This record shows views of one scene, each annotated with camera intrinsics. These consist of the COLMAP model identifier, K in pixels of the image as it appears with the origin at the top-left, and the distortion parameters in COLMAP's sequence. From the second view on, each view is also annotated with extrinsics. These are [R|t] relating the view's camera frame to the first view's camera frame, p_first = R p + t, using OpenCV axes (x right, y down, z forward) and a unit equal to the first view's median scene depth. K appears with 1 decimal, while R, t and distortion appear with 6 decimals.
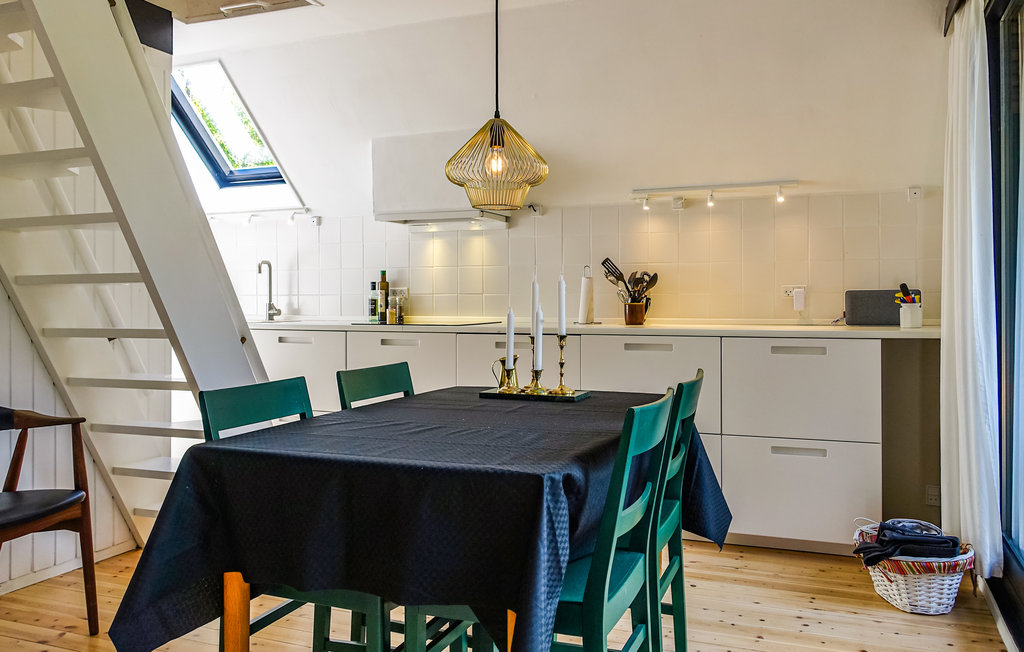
lens RADIAL K [[810.2, 0, 511.8], [0, 810.2, 287.7], [0, 0, 1]] dist [0.002544, 0.000553]
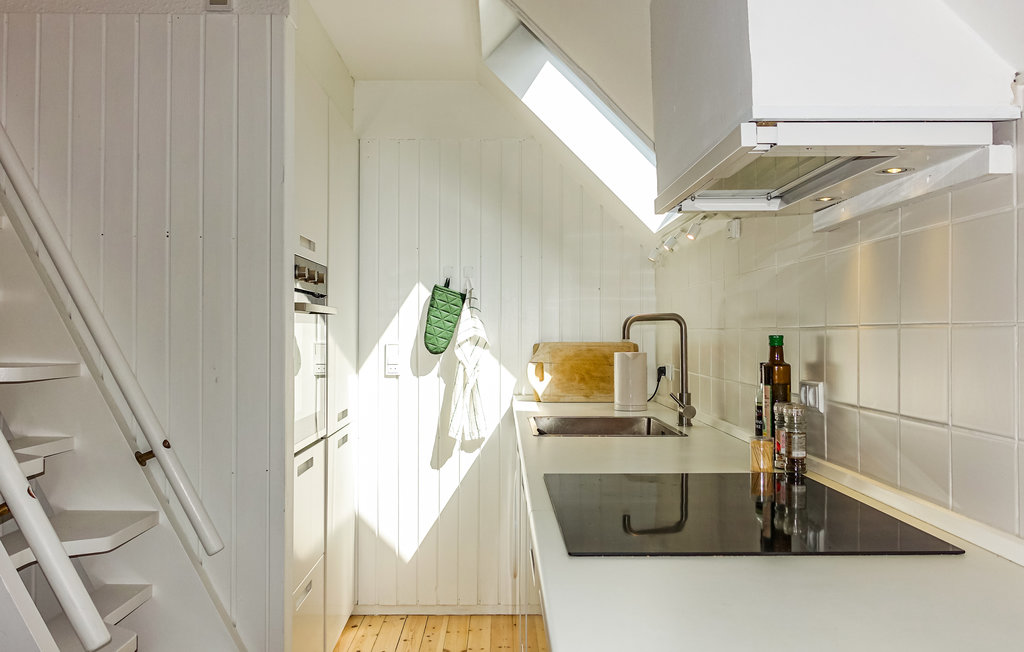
lens RADIAL K [[810.1, 0, 512.0], [0, 810.1, 326.0], [0, 0, 1]] dist [0.004083, -0.006216]
pose [[0.377289, -0.007968, -0.926061, 0.185447], [0.009651, 0.999943, -0.004672, -0.029678], [0.926045, -0.007175, 0.377344, 0.868098]]
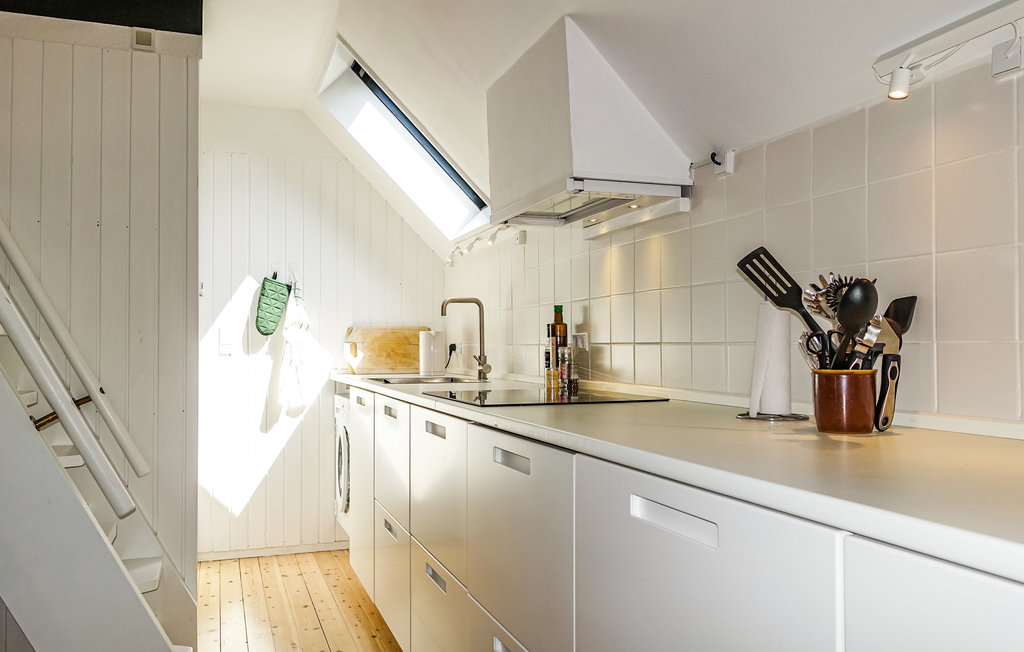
lens RADIAL K [[796.2, 0, 512.0], [0, 796.2, 326.0], [0, 0, 1]] dist [-0.000150, -0.001869]
pose [[0.662883, -0.019648, -0.748465, 0.320990], [0.011576, 0.999805, -0.015994, 0.004418], [0.748633, 0.001938, 0.662981, 0.677226]]
